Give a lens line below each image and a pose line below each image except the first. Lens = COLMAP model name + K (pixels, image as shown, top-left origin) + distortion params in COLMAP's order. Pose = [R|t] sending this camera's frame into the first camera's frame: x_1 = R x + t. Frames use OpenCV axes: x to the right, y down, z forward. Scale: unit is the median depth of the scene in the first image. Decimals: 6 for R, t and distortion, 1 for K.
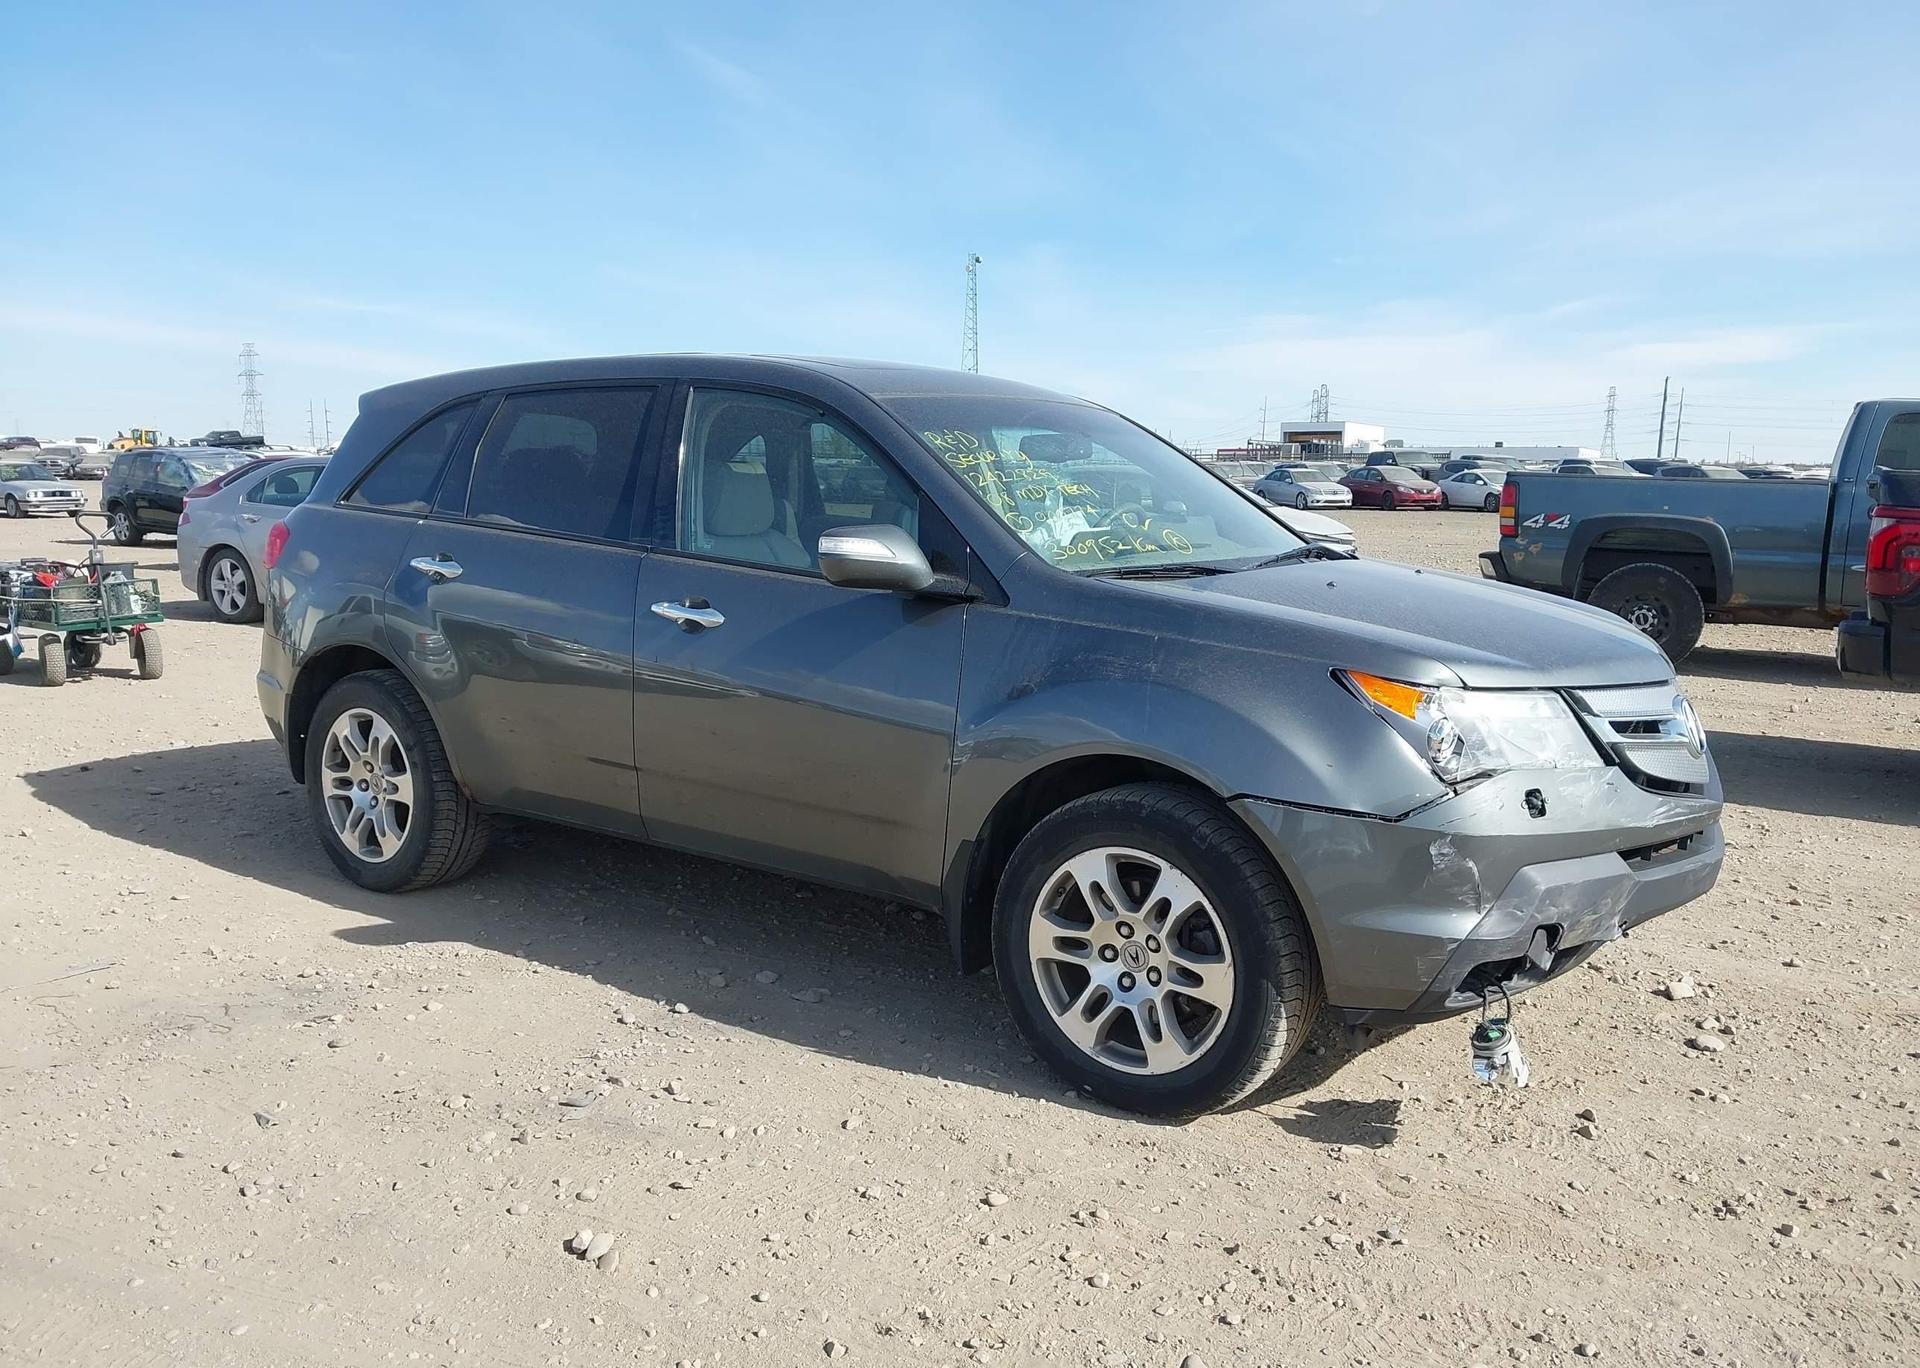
lens RADIAL K [[1605.3, 0, 960.0], [0, 1605.3, 684.0], [0, 0, 1]] dist [0.097675, -0.192385]
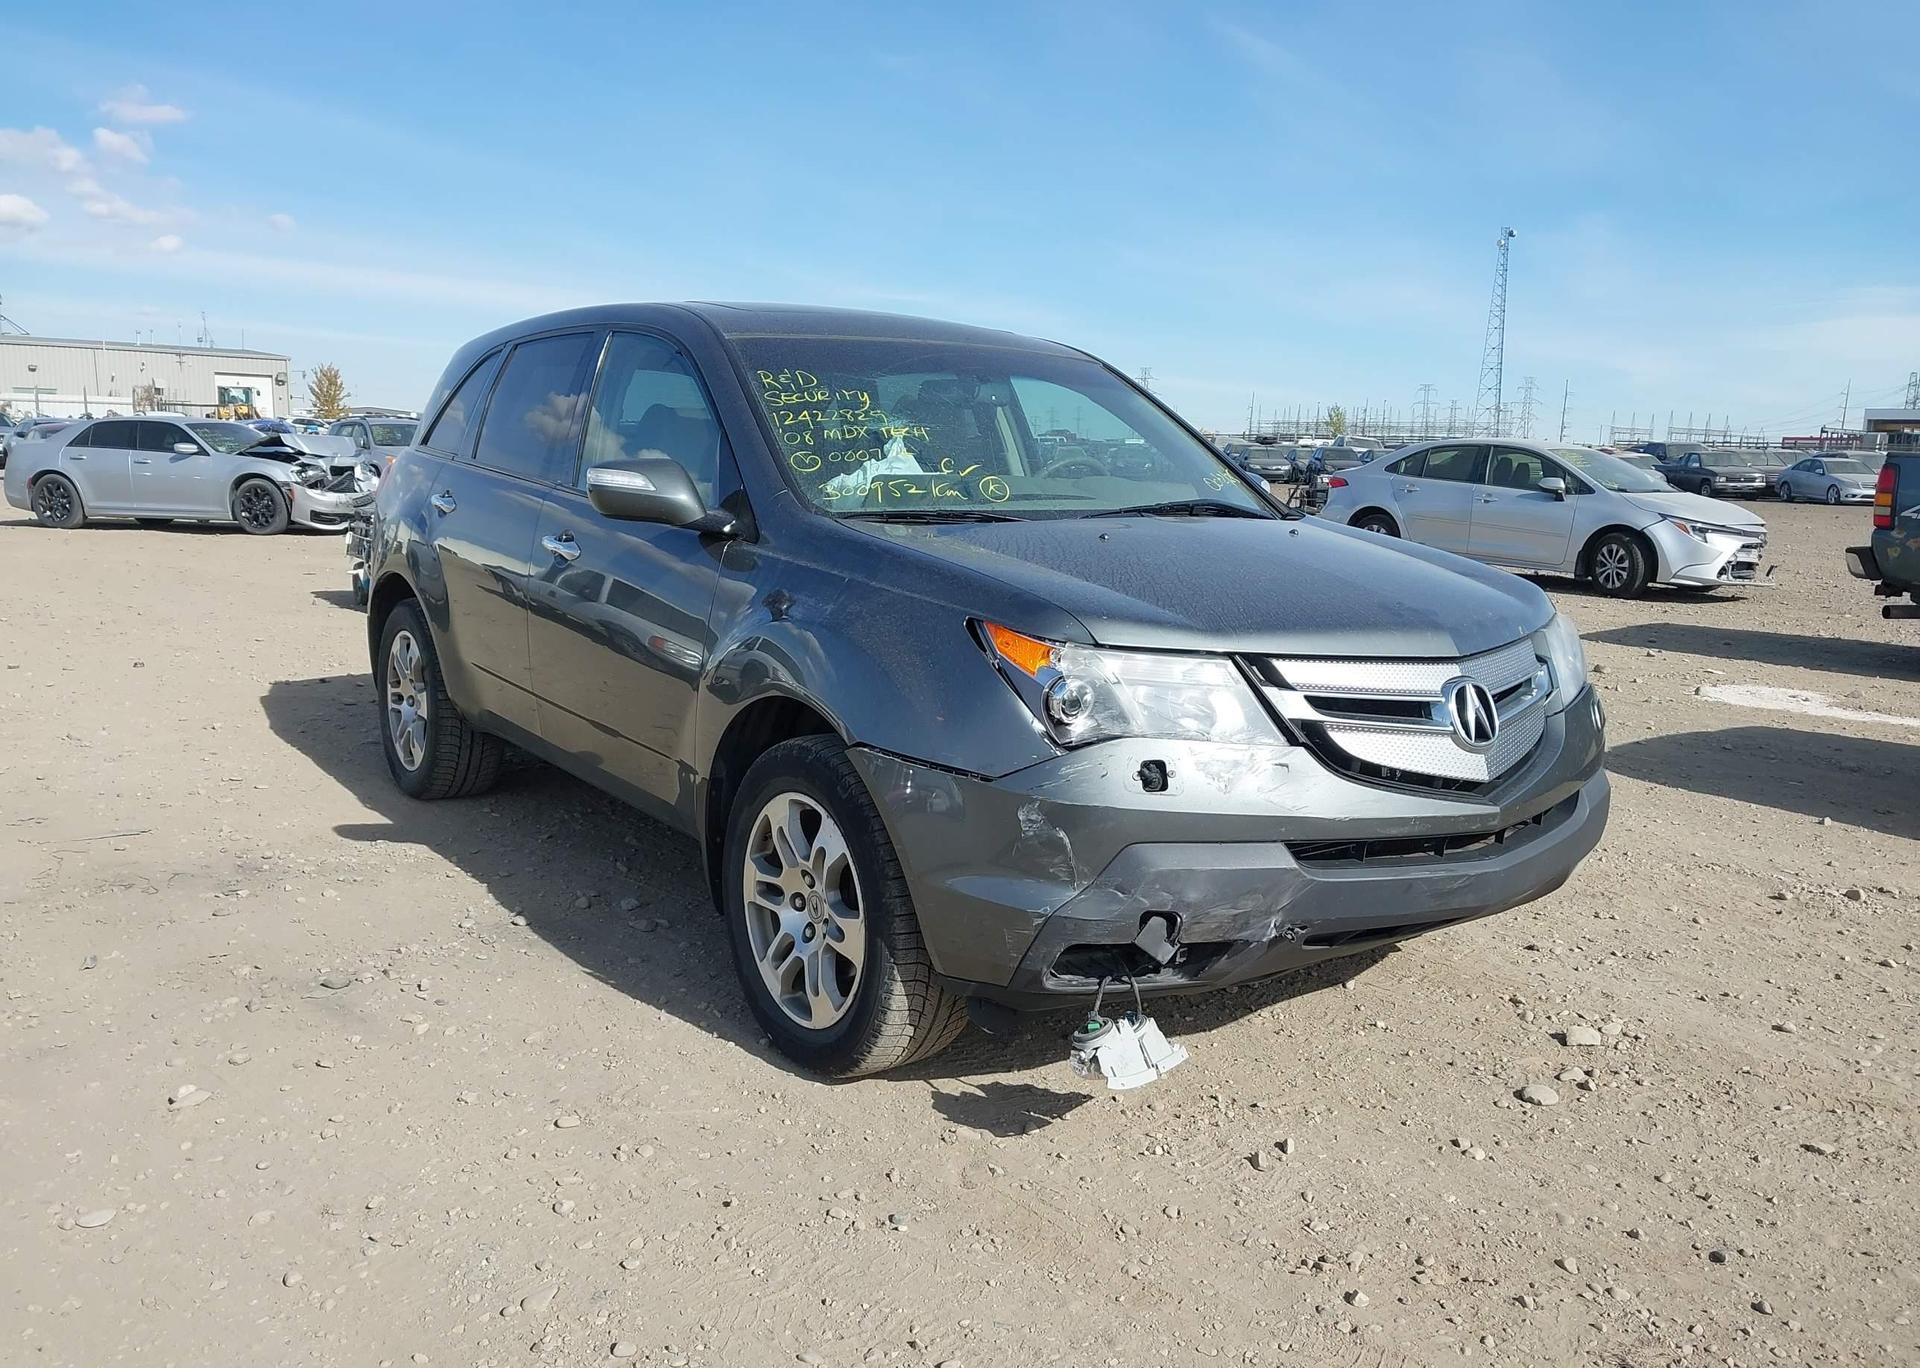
lens RADIAL K [[1607.1, 0, 960.0], [0, 1607.1, 684.0], [0, 0, 1]] dist [0.057870, -0.118730]
pose [[0.937157, 0.061383, -0.343467, 0.513040], [-0.059278, 0.998103, 0.016636, 0.013031], [0.343836, 0.004770, 0.939017, 0.114333]]
